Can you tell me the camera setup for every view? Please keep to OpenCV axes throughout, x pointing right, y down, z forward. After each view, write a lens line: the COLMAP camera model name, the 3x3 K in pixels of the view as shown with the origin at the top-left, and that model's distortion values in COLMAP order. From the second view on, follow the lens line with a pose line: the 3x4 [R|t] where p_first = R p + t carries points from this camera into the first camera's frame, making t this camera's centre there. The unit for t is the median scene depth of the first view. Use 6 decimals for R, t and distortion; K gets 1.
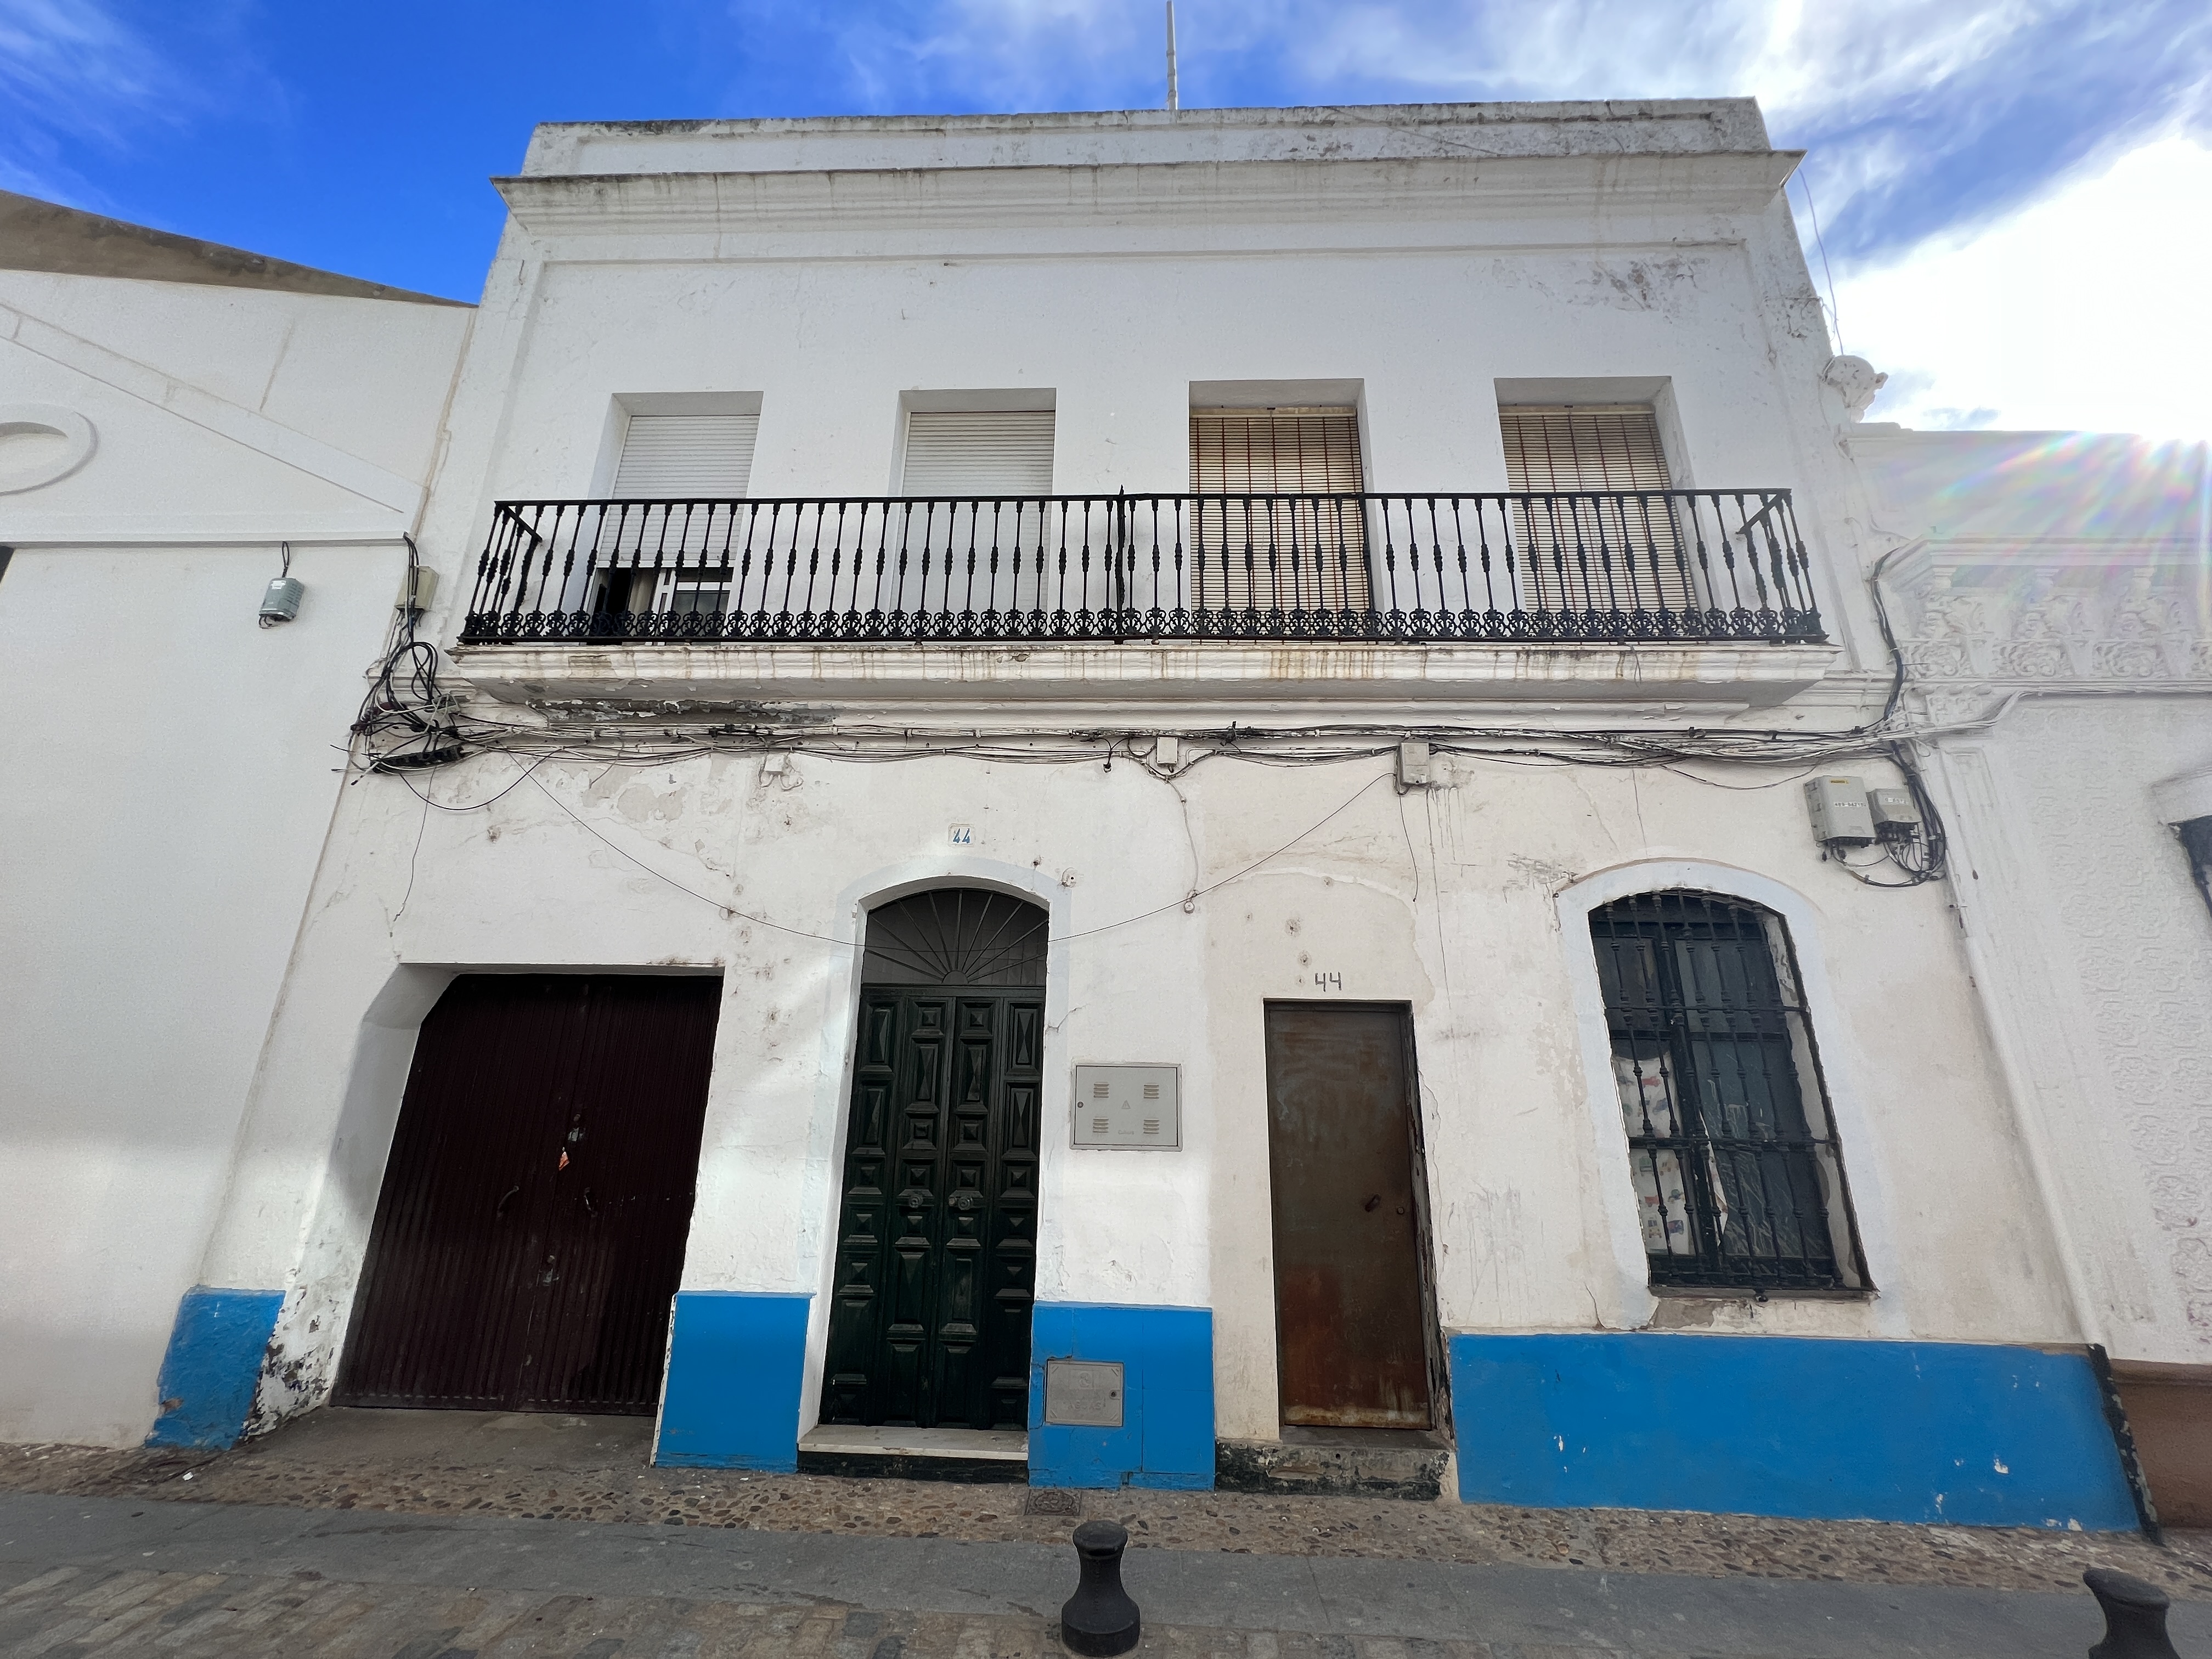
lens RADIAL K [[881.0, 0, 1104.2], [0, 881.0, 824.8], [0, 0, 1]] dist [-0.002018, 0.000747]
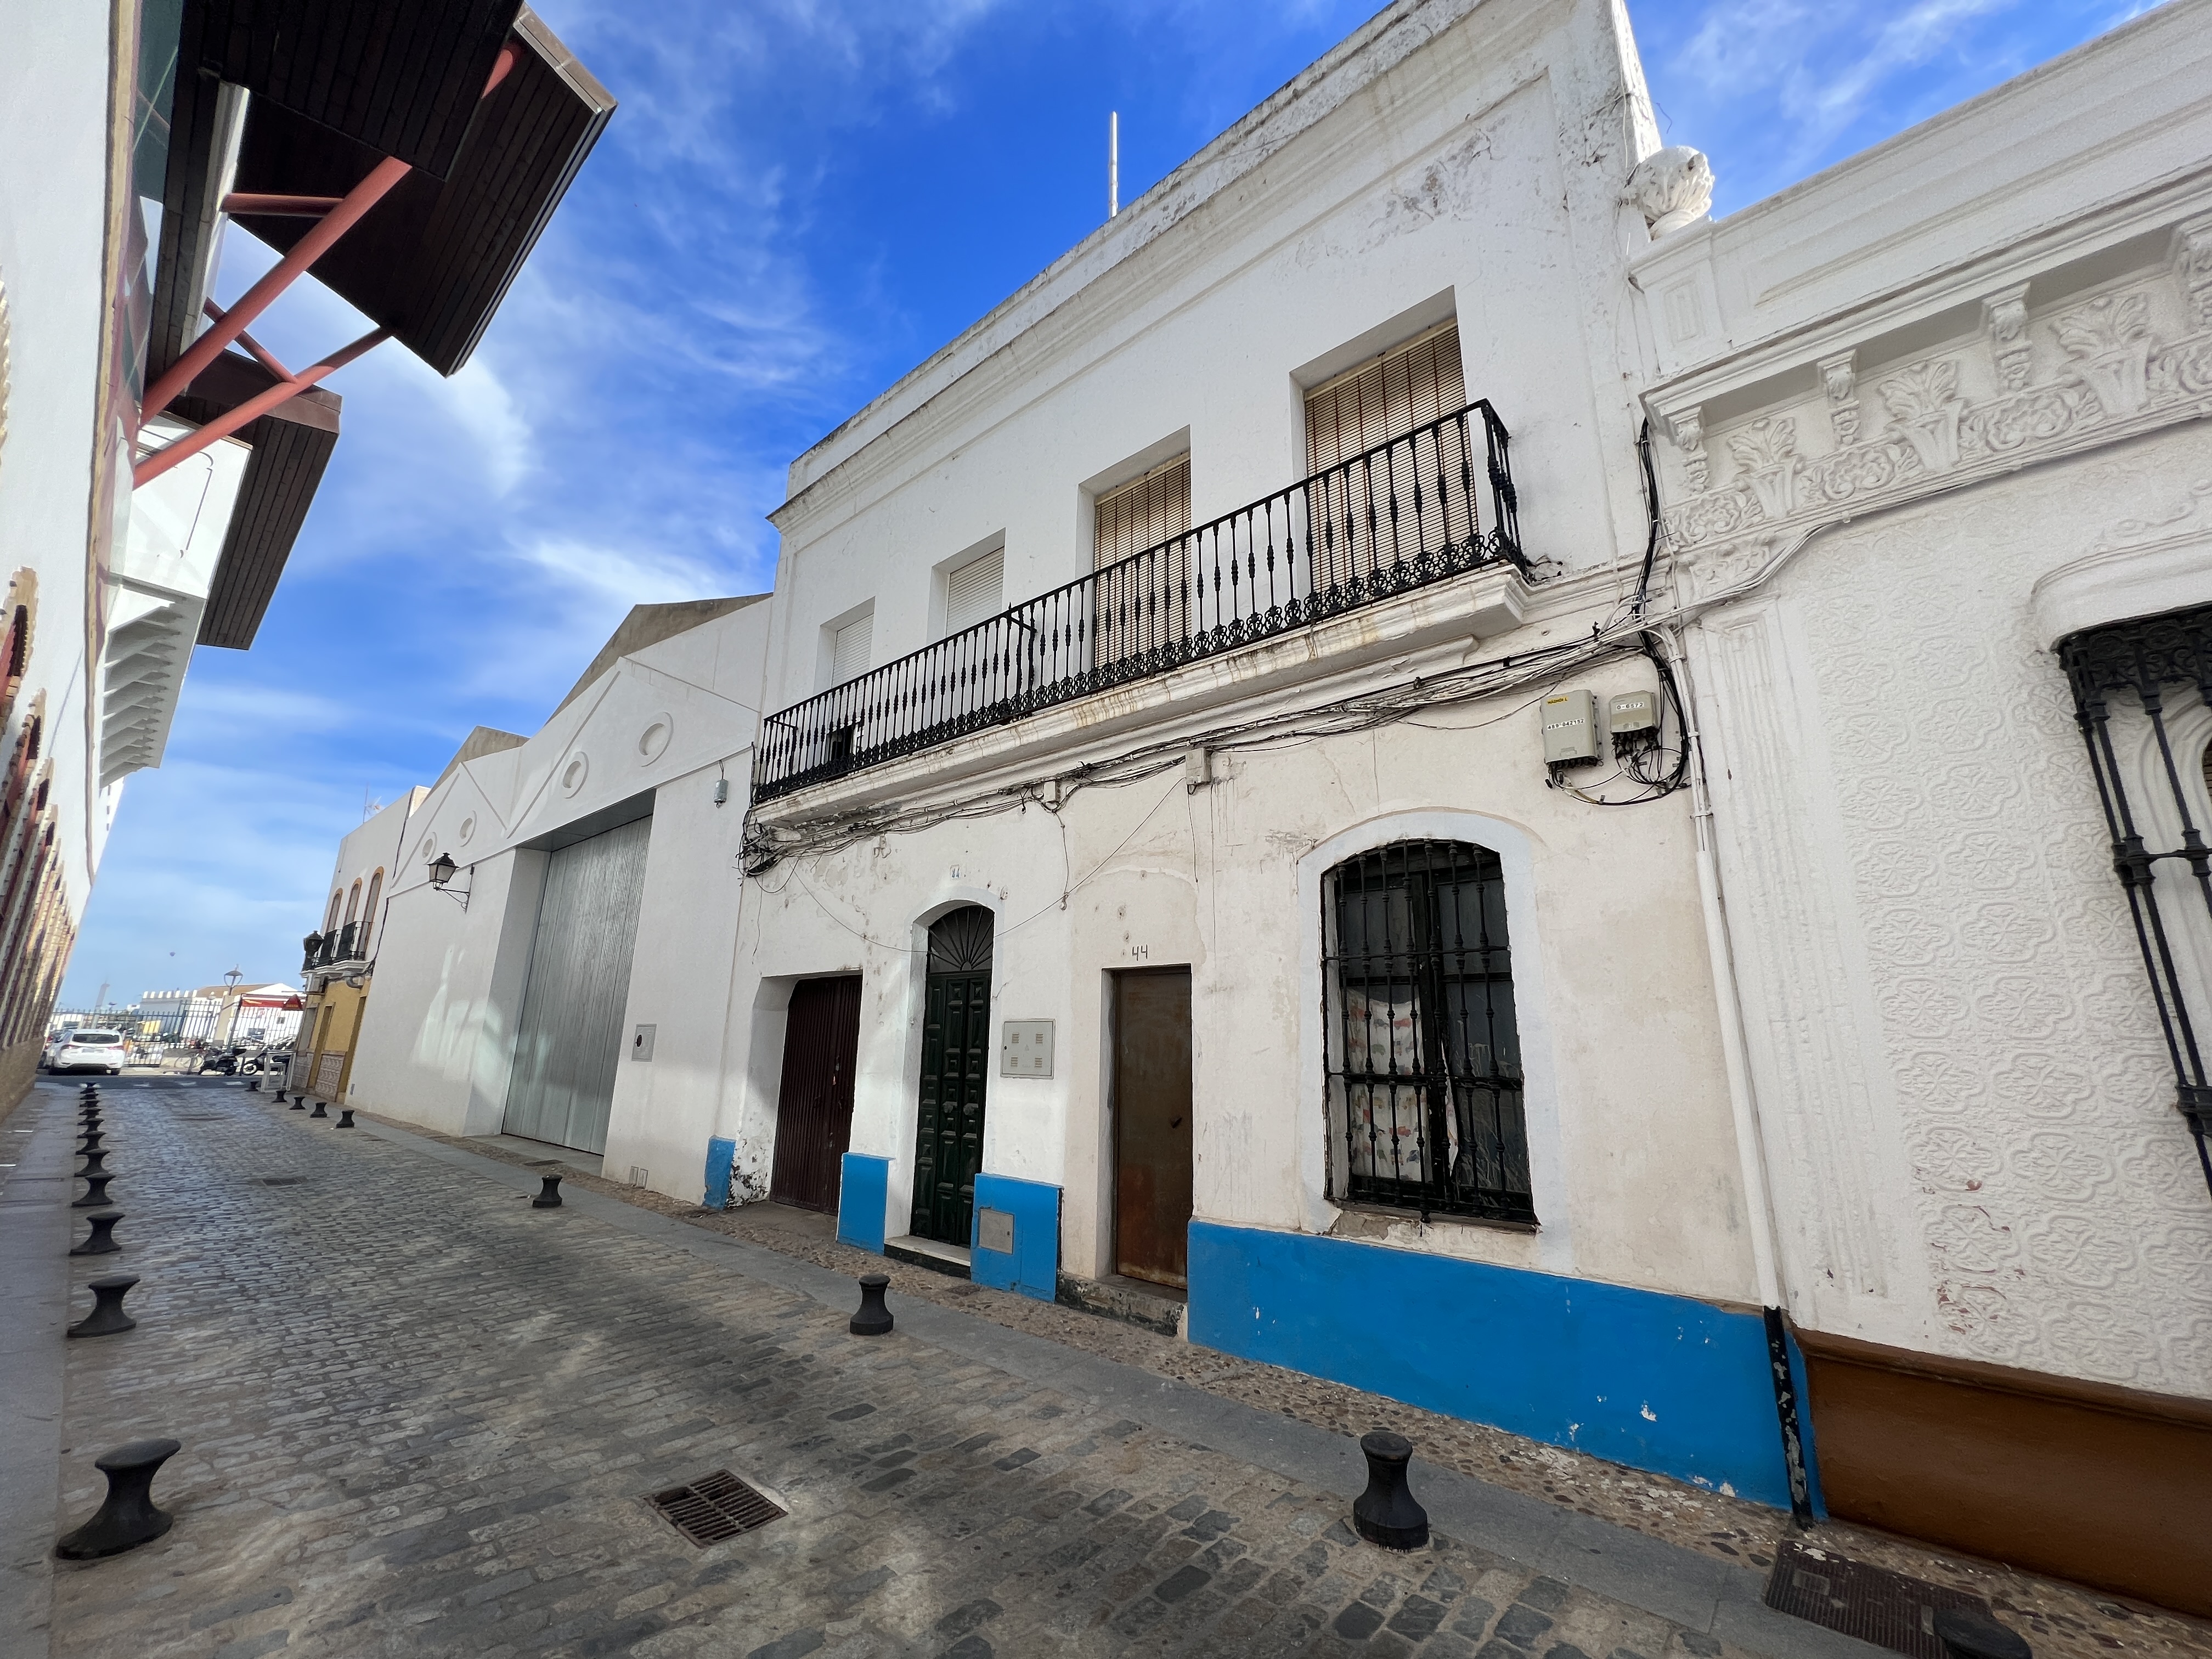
lens RADIAL K [[884.4, 0, 1101.5], [0, 884.4, 822.2], [0, 0, 1]] dist [-0.001910, 0.000254]
pose [[0.777581, -0.161610, -0.607660, 0.996054], [0.189062, 0.981778, -0.019179, 0.003807], [0.599687, -0.099972, 0.793966, -0.043646]]
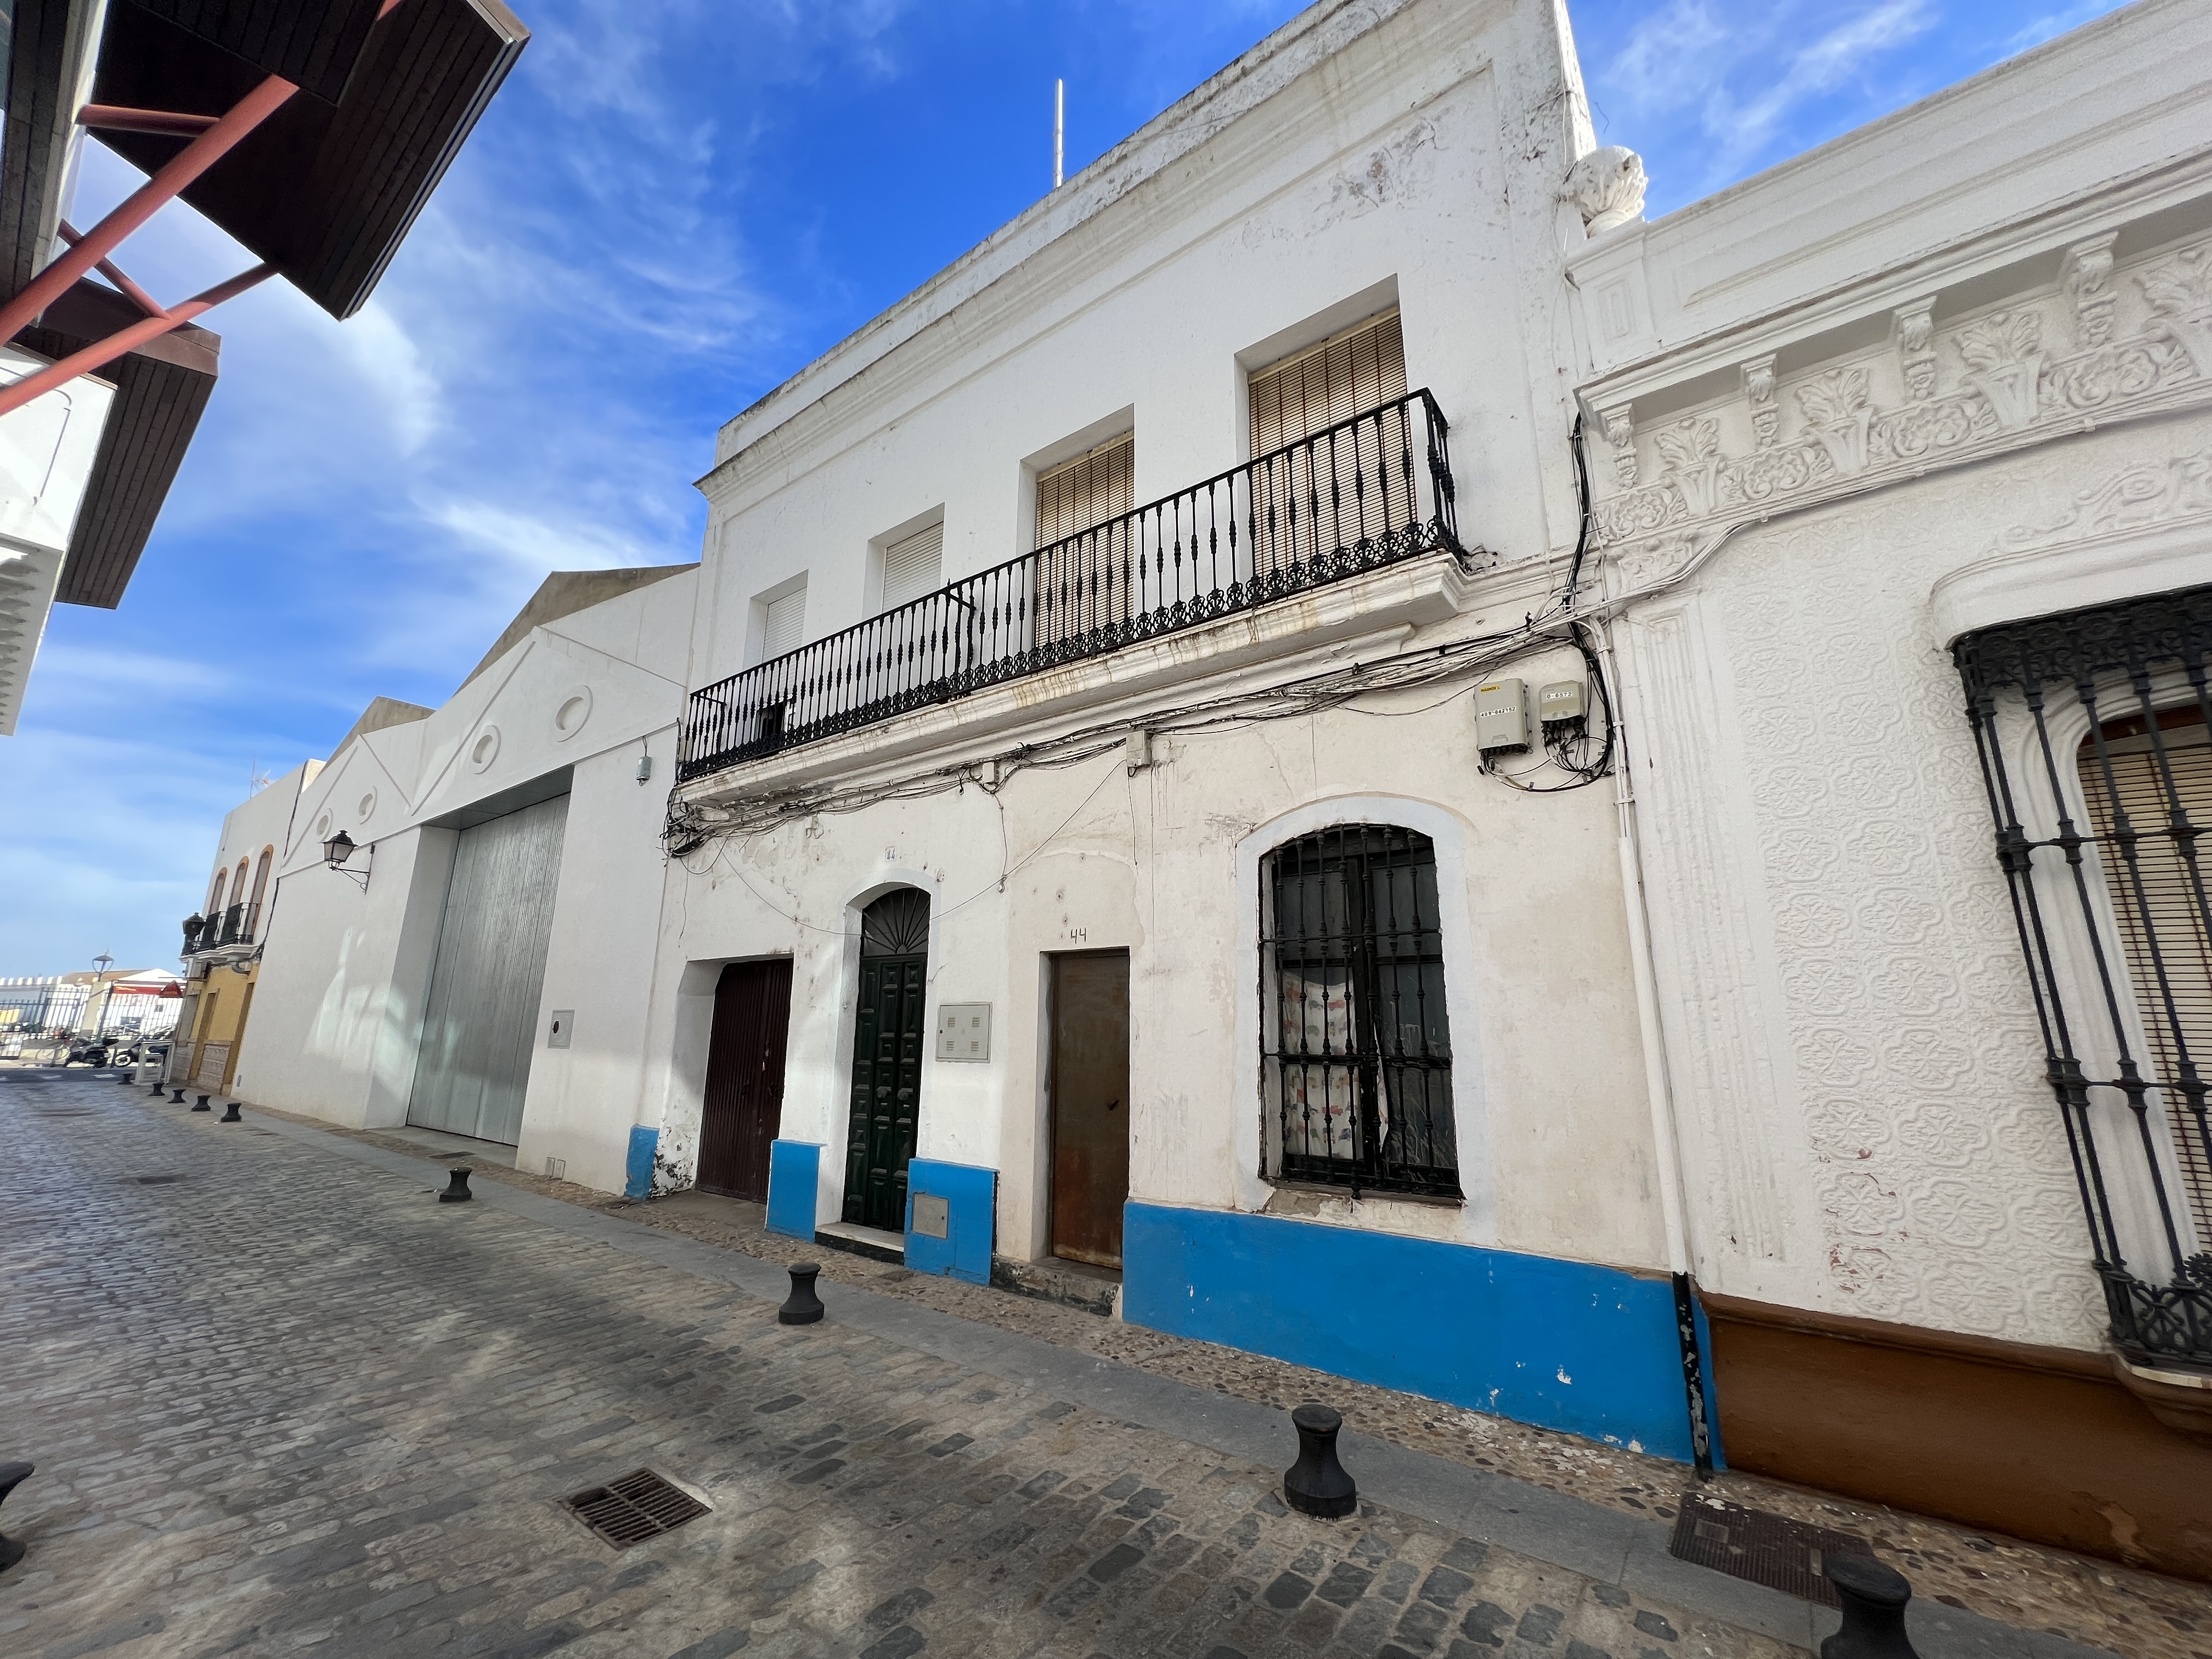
lens RADIAL K [[883.2, 0, 1101.8], [0, 883.2, 823.0], [0, 0, 1]] dist [-0.002233, 0.000430]
pose [[0.820262, -0.142911, -0.553846, 0.986746], [0.179632, 0.983658, 0.012223, 0.006312], [0.543049, -0.109515, 0.832529, -0.035981]]
